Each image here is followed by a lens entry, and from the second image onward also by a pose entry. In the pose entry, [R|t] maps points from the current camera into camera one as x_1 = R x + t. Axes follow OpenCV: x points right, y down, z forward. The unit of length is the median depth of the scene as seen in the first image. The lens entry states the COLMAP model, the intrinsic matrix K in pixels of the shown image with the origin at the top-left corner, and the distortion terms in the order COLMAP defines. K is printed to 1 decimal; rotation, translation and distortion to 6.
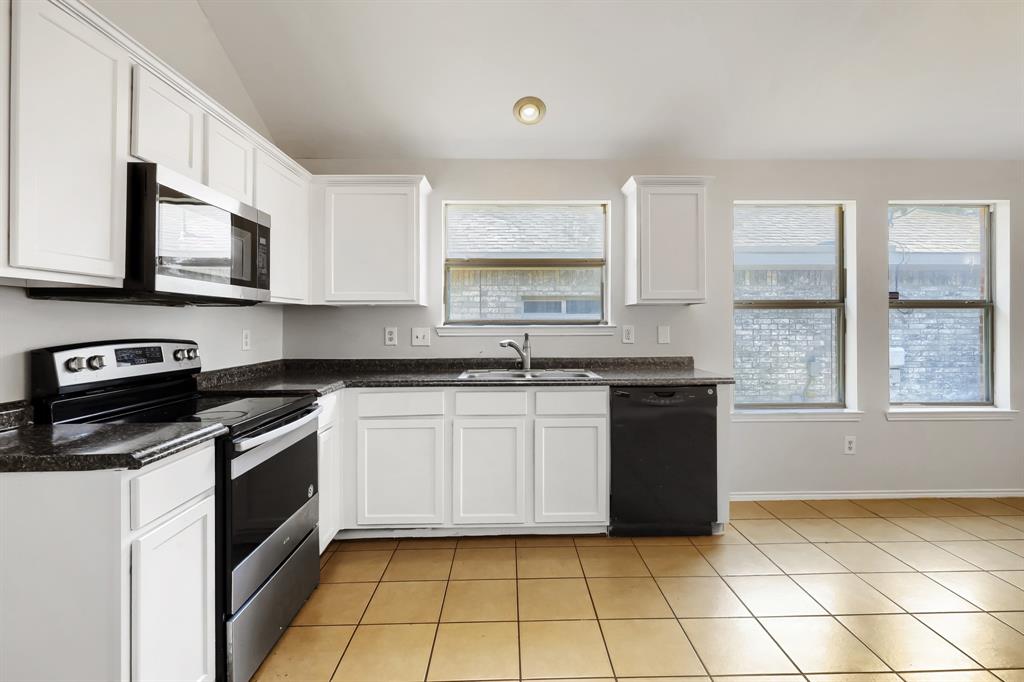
lens RADIAL K [[492.5, 0, 519.2], [0, 492.5, 324.1], [0, 0, 1]] dist [-0.001747, -0.000163]
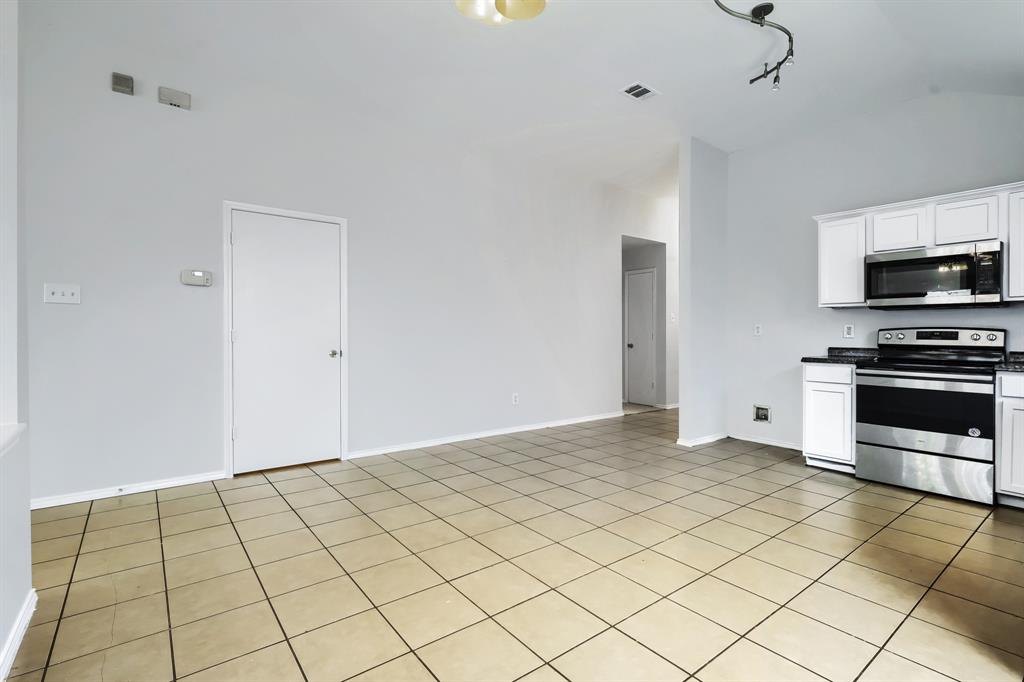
lens RADIAL K [[473.5, 0, 518.3], [0, 473.5, 338.6], [0, 0, 1]] dist [0.001460, 0.000183]
pose [[-0.800821, 0.013006, -0.598763, 0.998216], [0.001965, 0.999816, 0.019090, 0.021774], [0.598901, 0.014111, -0.800699, 0.877073]]
